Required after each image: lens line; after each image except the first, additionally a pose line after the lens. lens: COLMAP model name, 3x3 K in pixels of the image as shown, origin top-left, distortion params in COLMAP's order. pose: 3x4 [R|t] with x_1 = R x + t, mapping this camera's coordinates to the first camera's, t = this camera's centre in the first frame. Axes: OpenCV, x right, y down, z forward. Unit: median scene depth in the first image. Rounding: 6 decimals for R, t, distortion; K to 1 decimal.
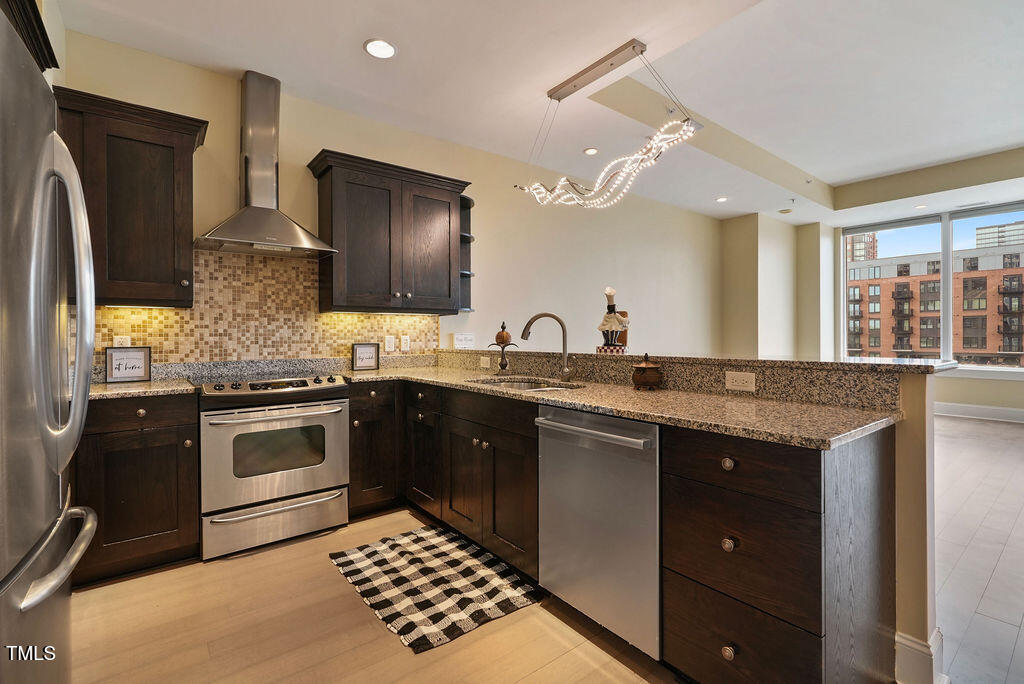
lens RADIAL K [[464.8, 0, 508.6], [0, 464.8, 335.0], [0, 0, 1]] dist [-0.009736, 0.003750]
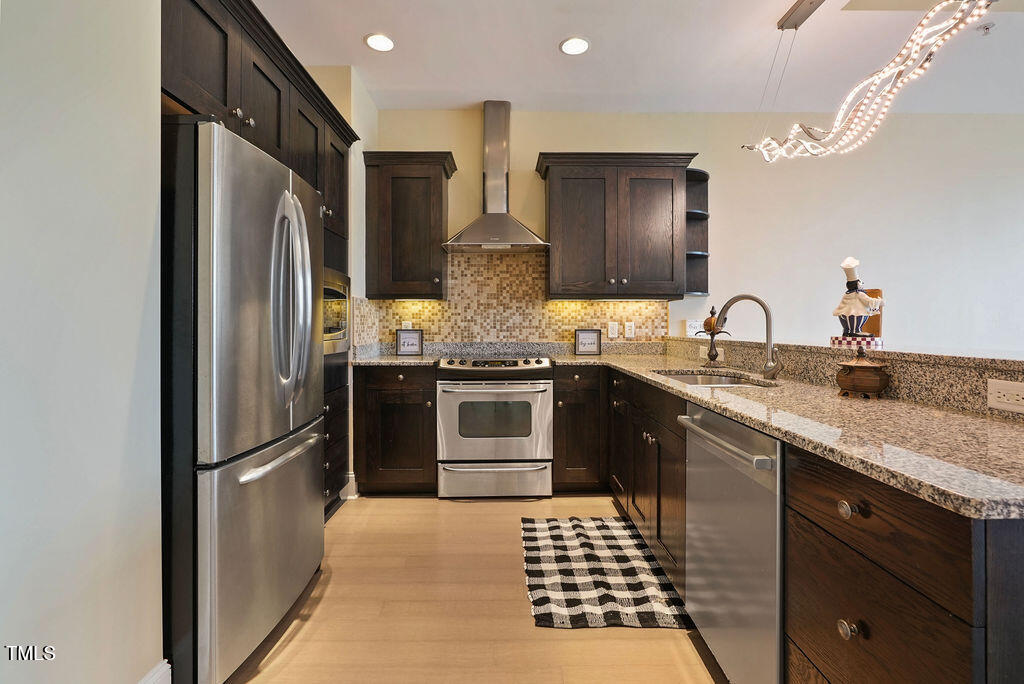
lens RADIAL K [[464.8, 0, 502.2], [0, 464.8, 321.9], [0, 0, 1]] dist [-0.009736, 0.003750]
pose [[0.798687, 0.003027, -0.601739, 0.221225], [-0.004025, 0.999992, -0.000312, 0.003009], [0.601734, 0.002671, 0.798692, 0.073256]]
